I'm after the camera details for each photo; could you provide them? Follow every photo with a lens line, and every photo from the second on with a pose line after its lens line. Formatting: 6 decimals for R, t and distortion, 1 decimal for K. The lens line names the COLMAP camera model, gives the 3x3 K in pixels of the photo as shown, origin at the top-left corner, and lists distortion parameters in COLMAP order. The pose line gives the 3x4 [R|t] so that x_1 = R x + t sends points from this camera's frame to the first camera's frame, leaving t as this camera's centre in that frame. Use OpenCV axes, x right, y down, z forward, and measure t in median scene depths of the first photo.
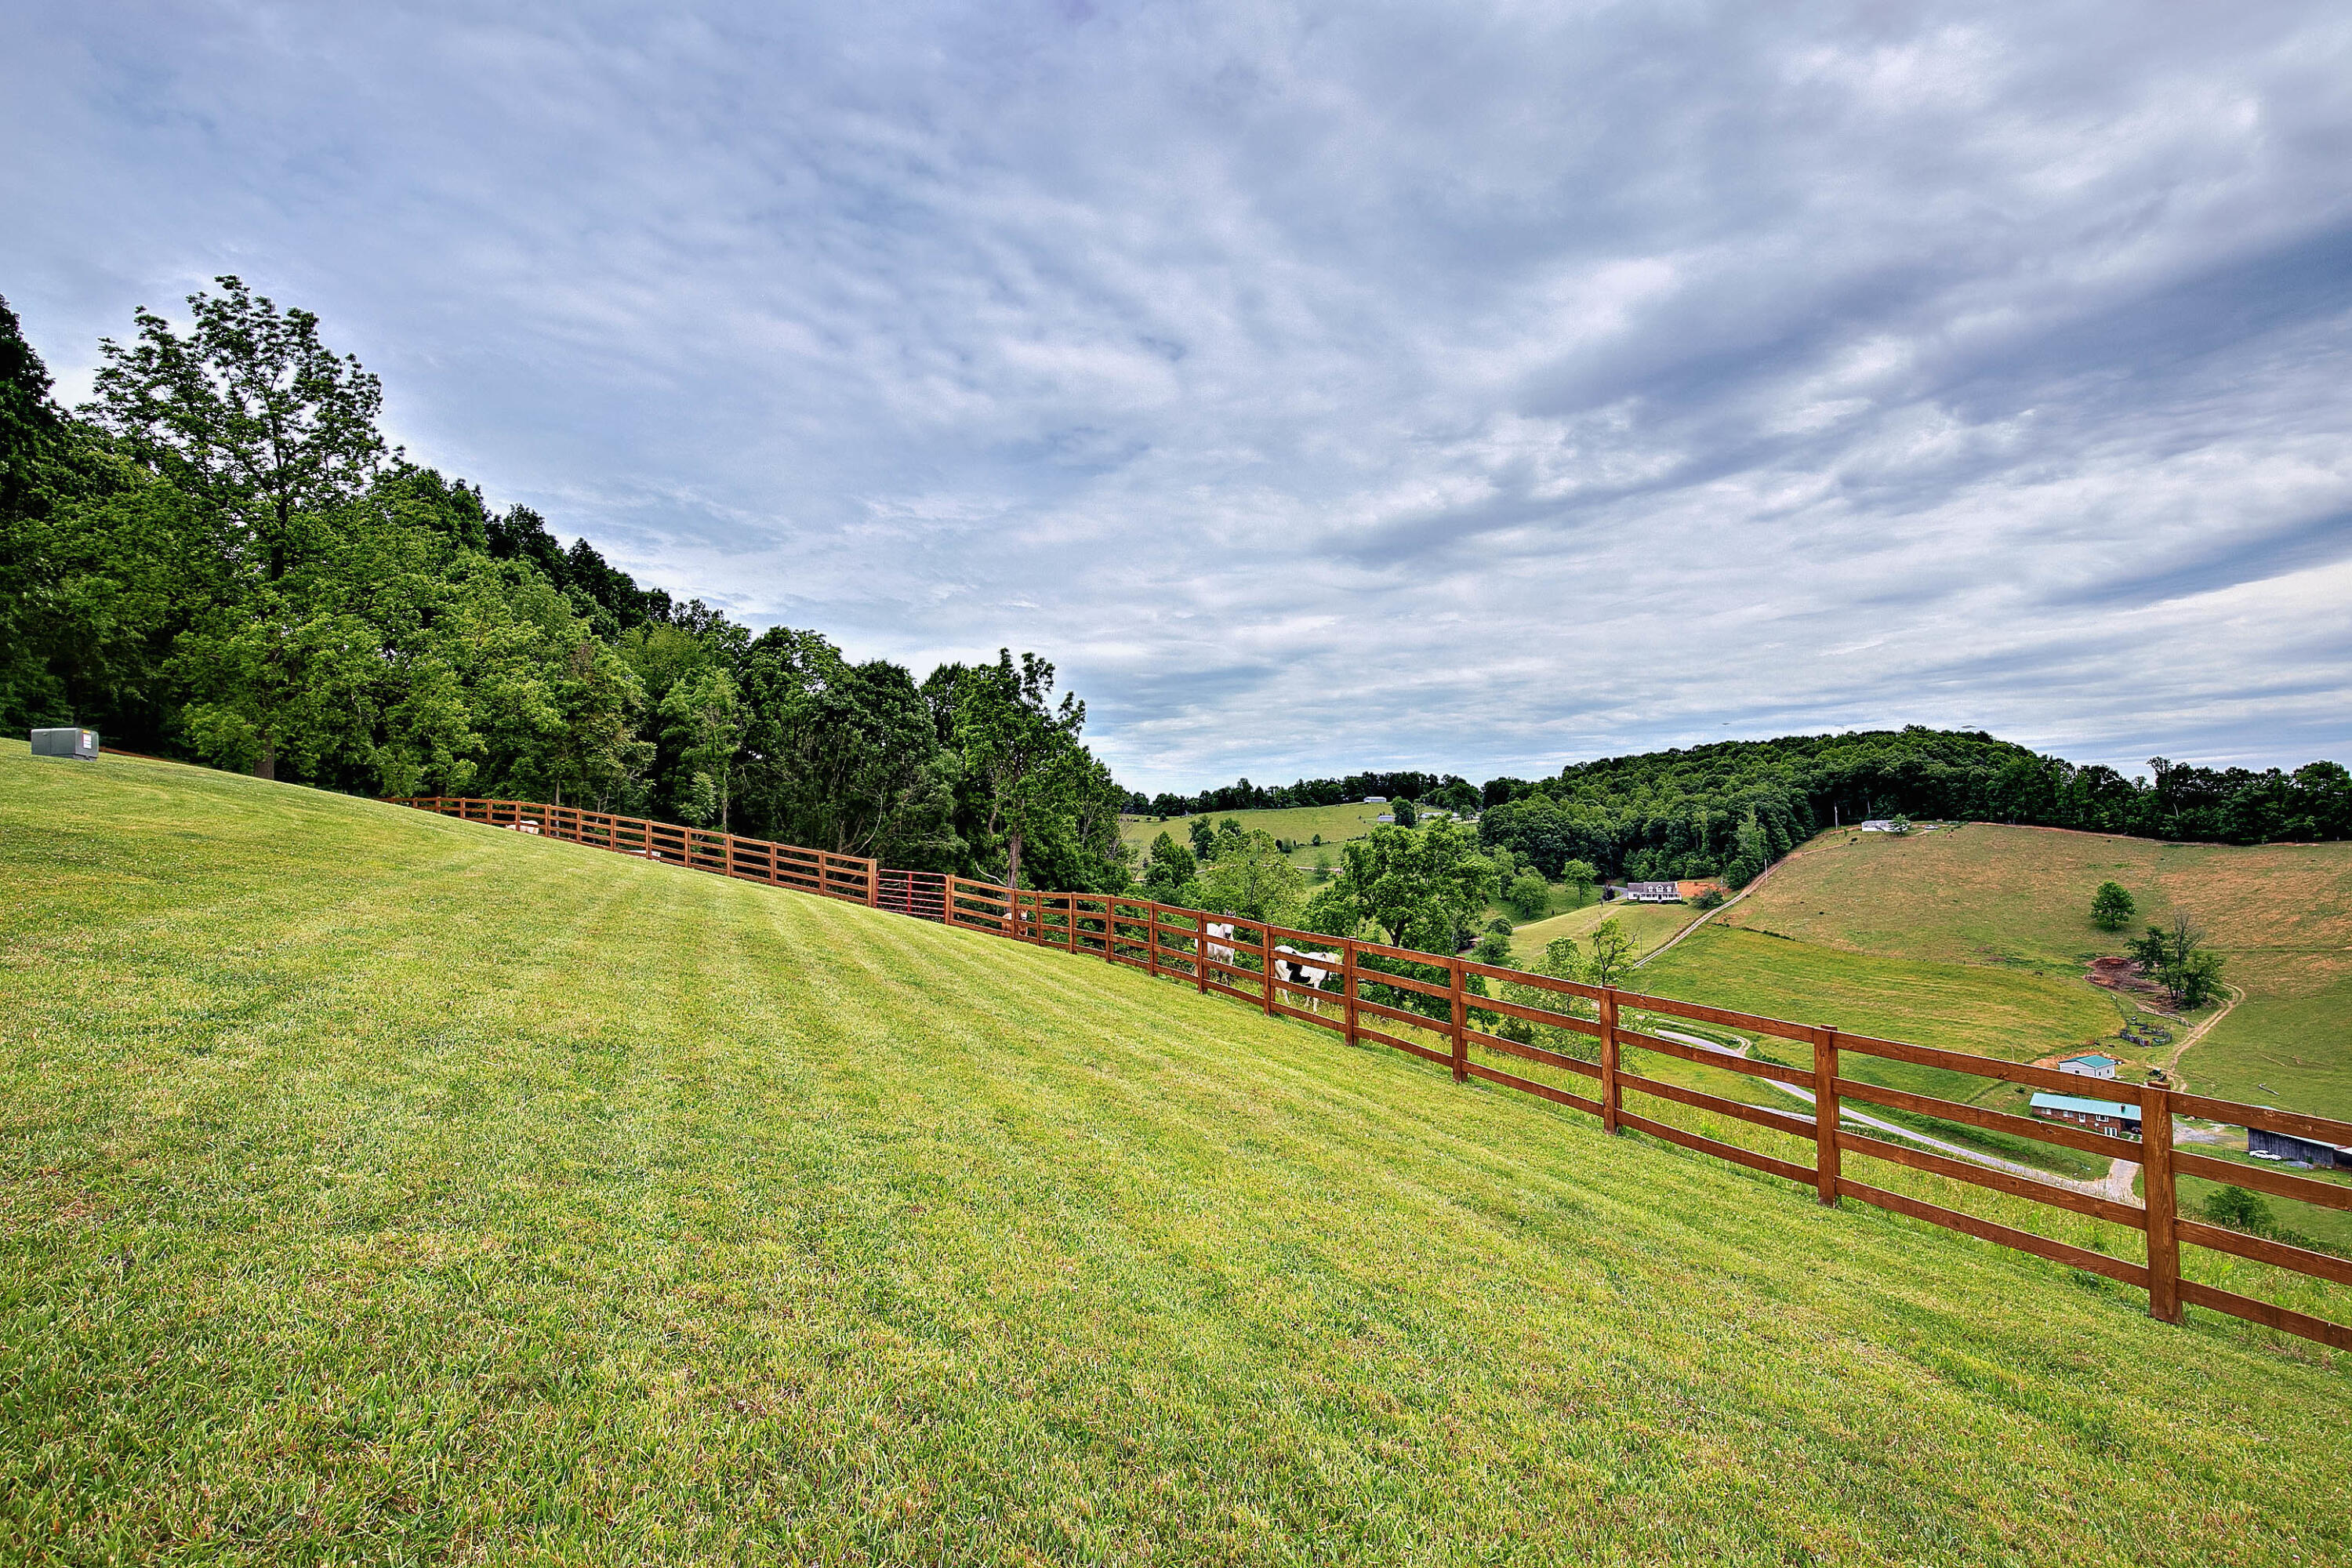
lens RADIAL K [[1089.7, 0, 1164.2], [0, 1089.7, 737.5], [0, 0, 1]] dist [-0.018209, -0.000293]
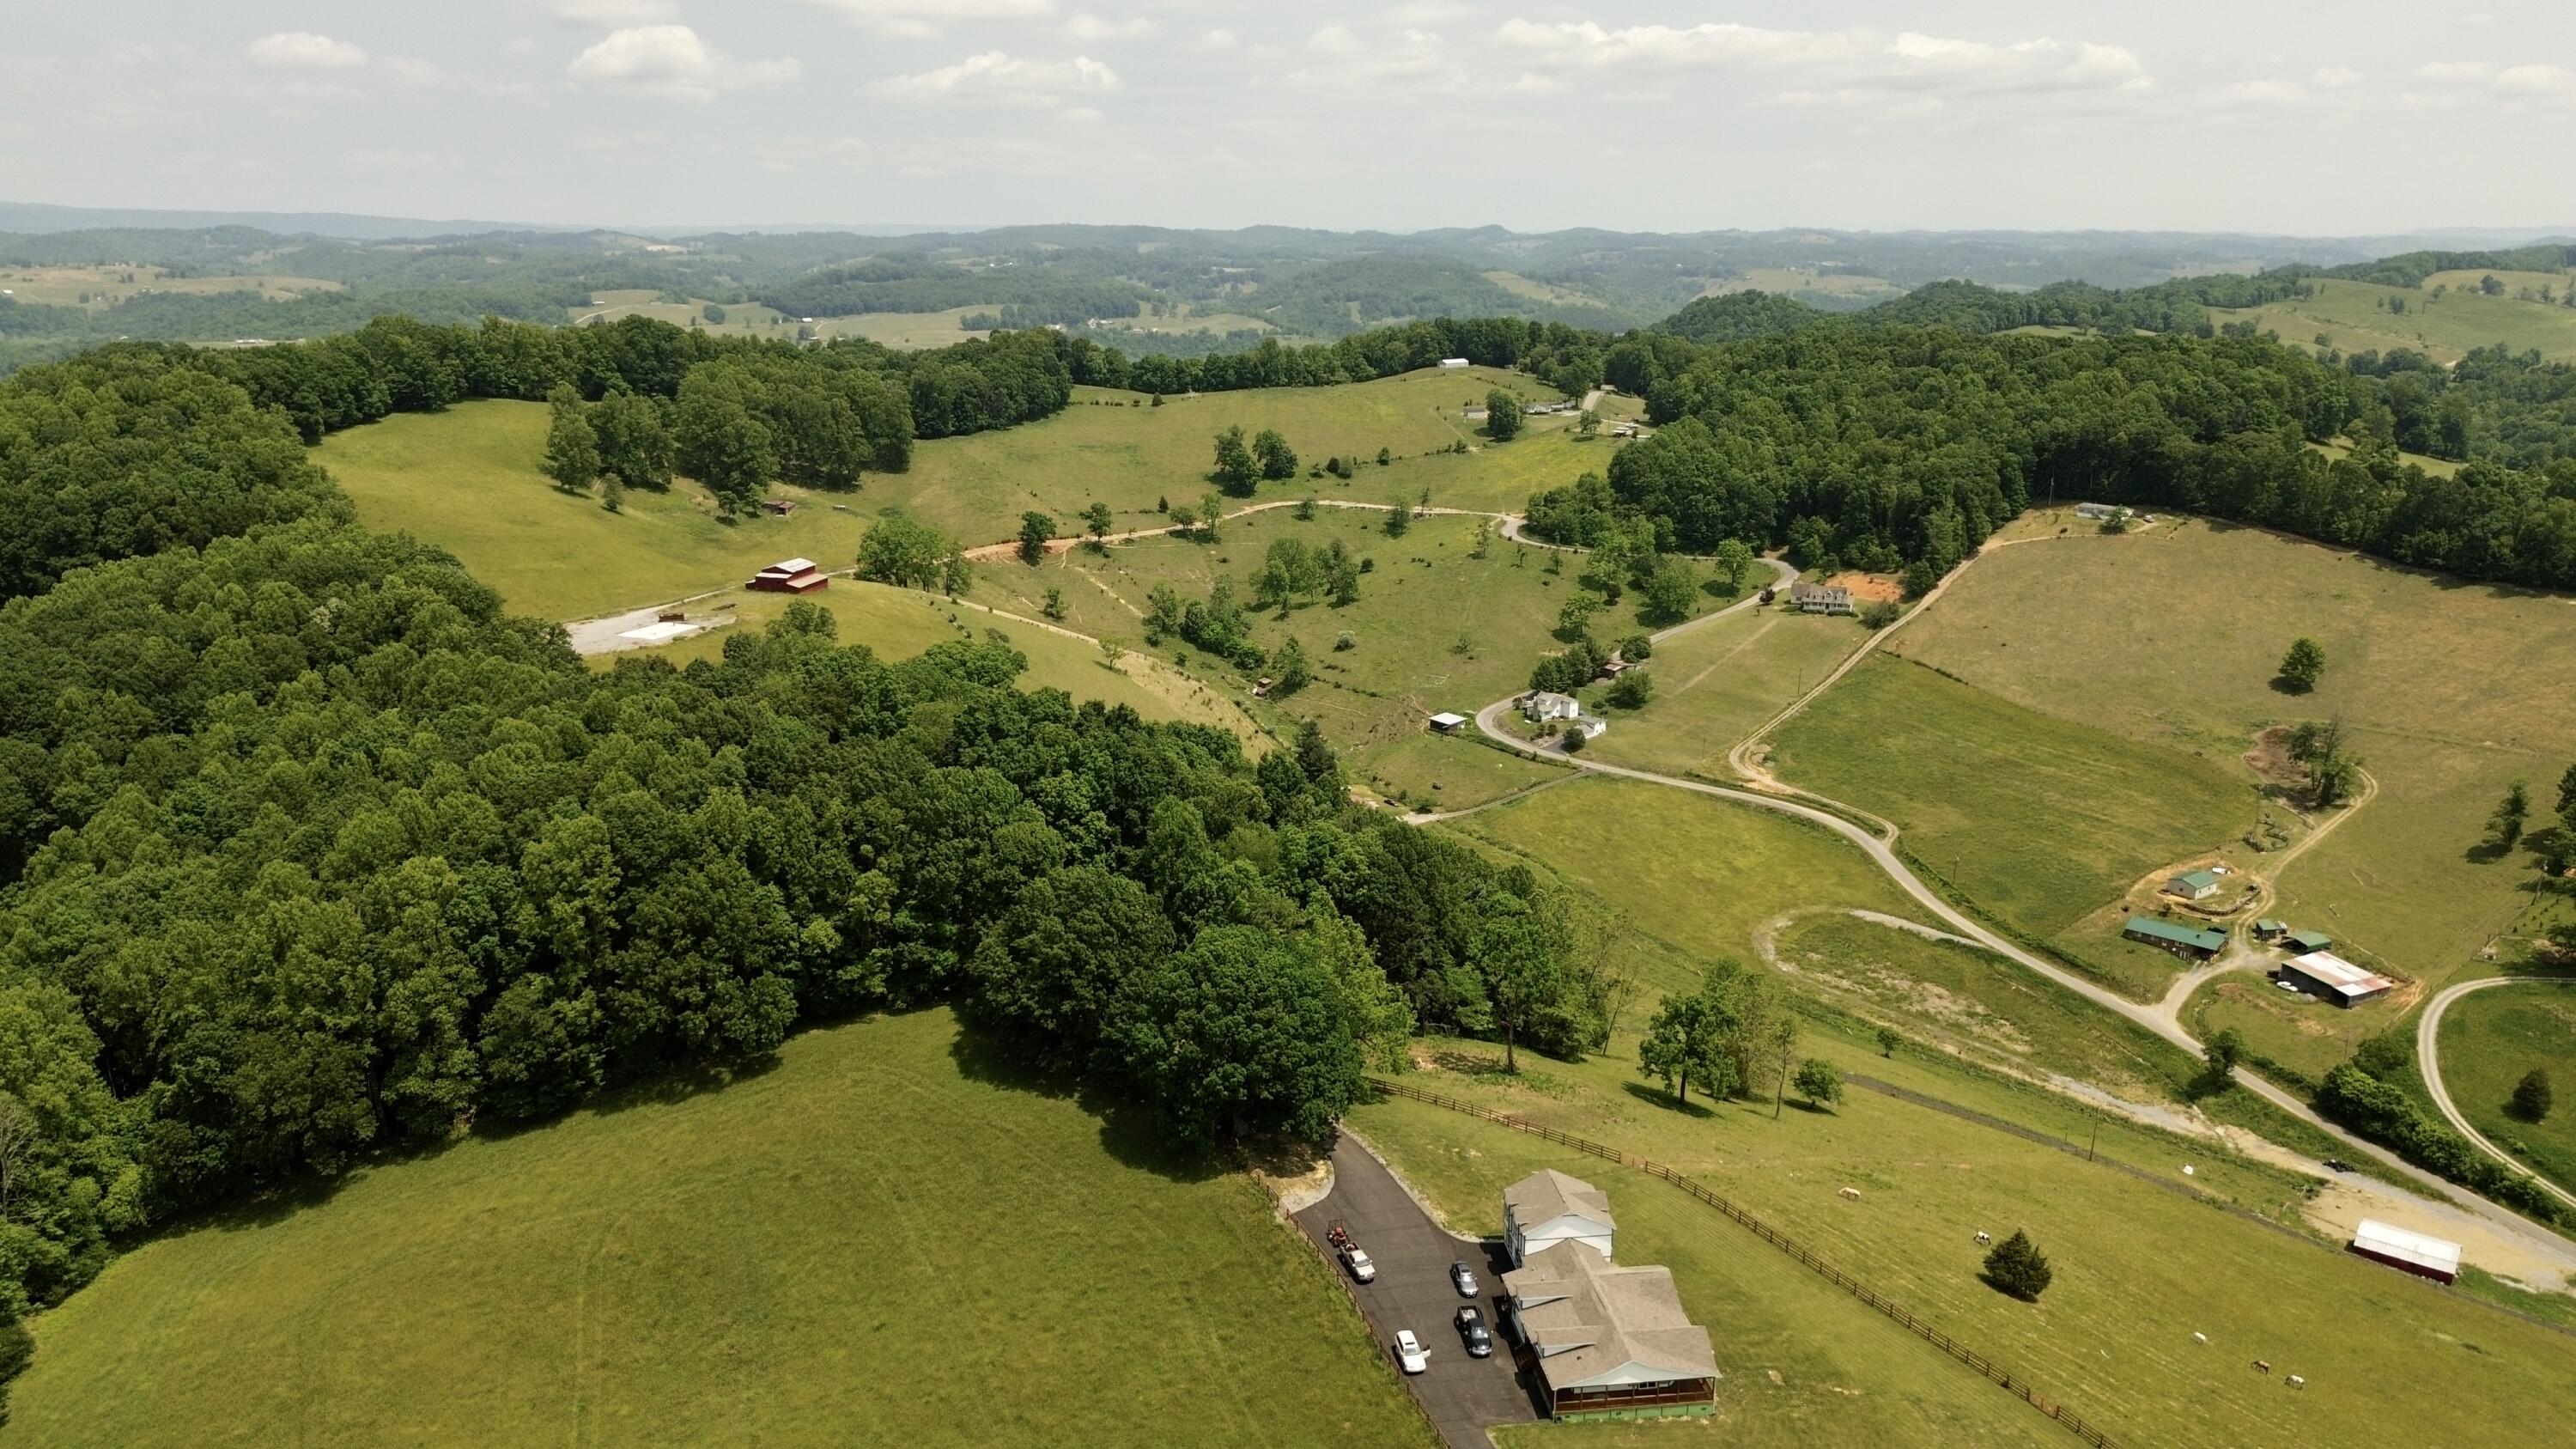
lens RADIAL K [[1816.6, 0, 1301.9], [0, 1816.6, 721.2], [0, 0, 1]] dist [0.076455, -0.084802]
pose [[0.988436, -0.015454, 0.150848, -0.078502], [-0.037054, 0.940021, 0.339099, -0.116902], [-0.147041, -0.340767, 0.928578, -0.138972]]
